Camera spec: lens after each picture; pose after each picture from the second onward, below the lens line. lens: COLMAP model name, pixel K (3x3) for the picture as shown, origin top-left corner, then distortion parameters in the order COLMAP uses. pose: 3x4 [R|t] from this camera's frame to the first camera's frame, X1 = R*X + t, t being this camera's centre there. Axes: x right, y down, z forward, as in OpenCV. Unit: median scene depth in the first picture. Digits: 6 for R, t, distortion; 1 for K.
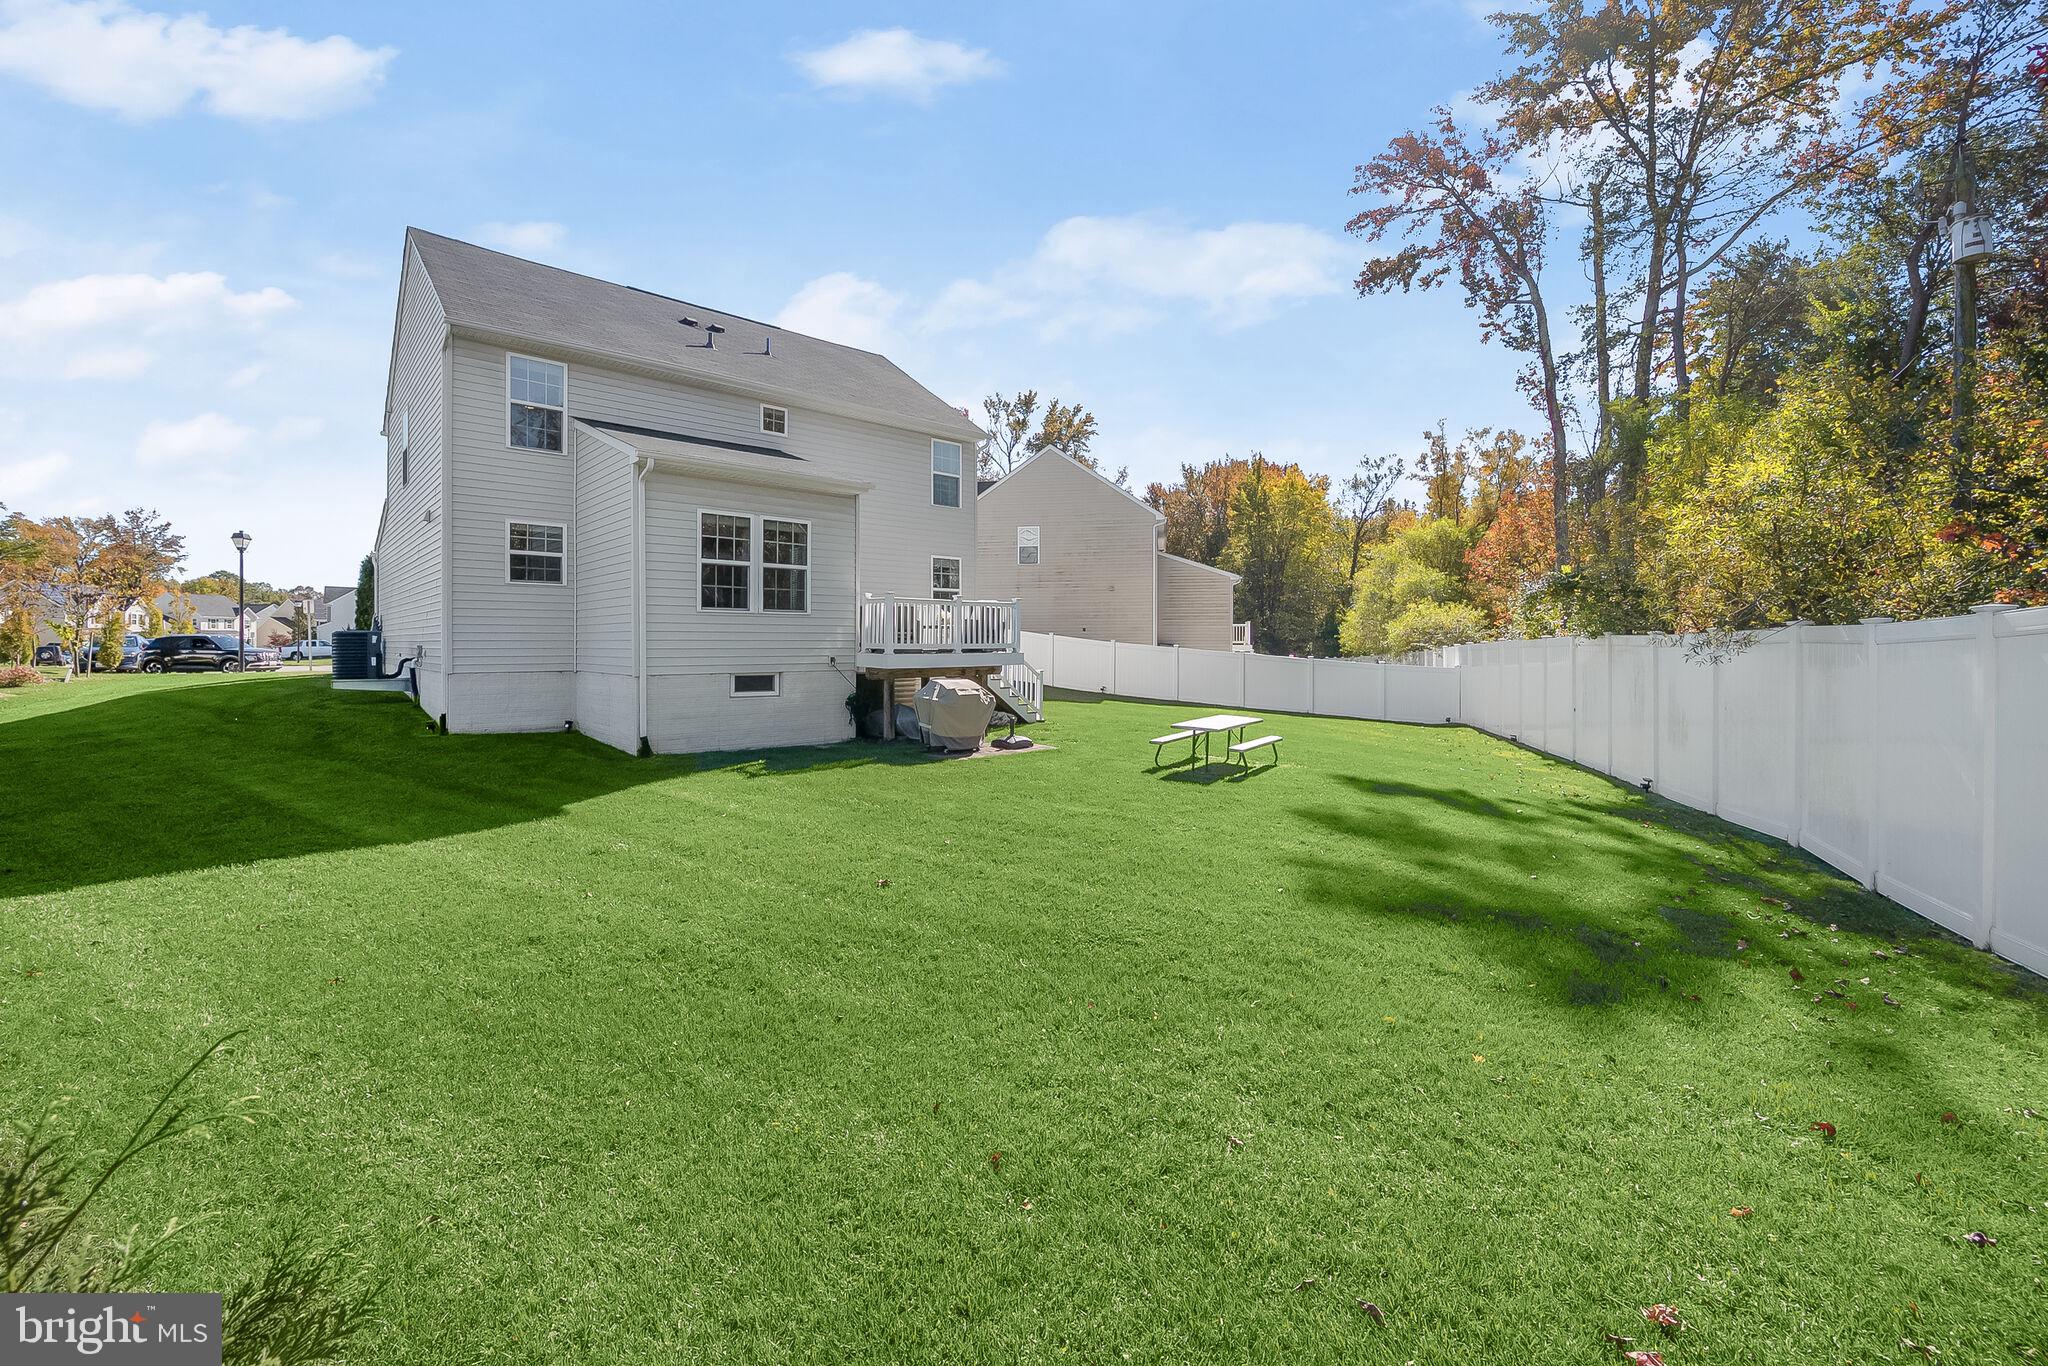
lens RADIAL K [[821.2, 0, 1013.3], [0, 821.2, 684.5], [0, 0, 1]] dist [0.000430, 0.000027]
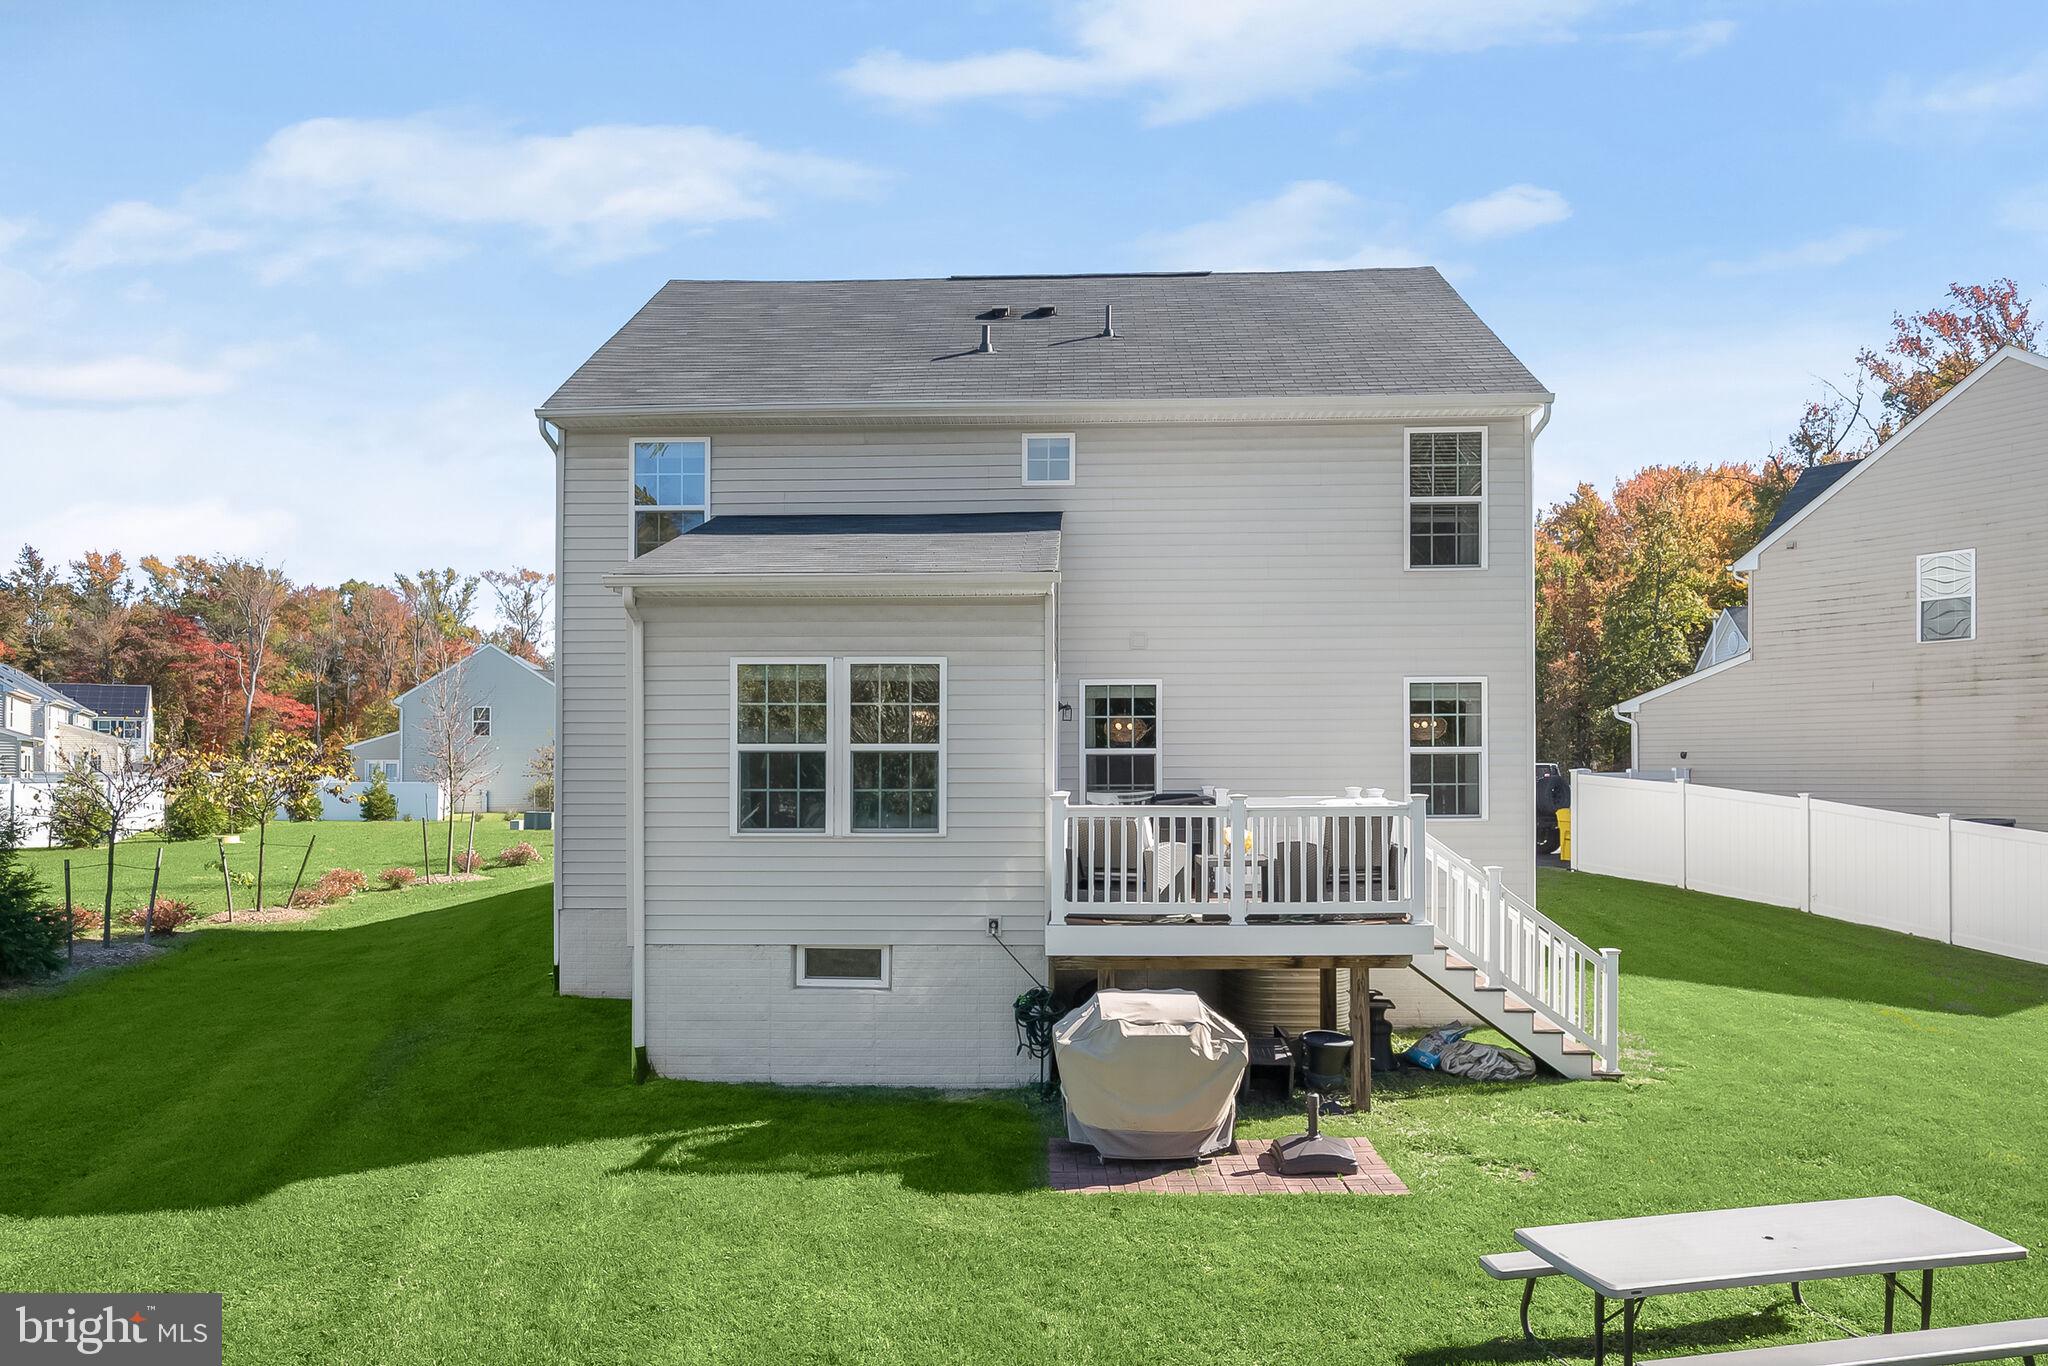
lens RADIAL K [[1366.1, 0, 1024.2], [0, 1366.1, 757.5], [0, 0, 1]] dist [-0.001666, 0.000183]
pose [[0.722173, -0.008059, -0.691665, 0.399366], [-0.030943, 0.998555, -0.043943, -0.101685], [0.691020, 0.053137, 0.720880, 0.423380]]
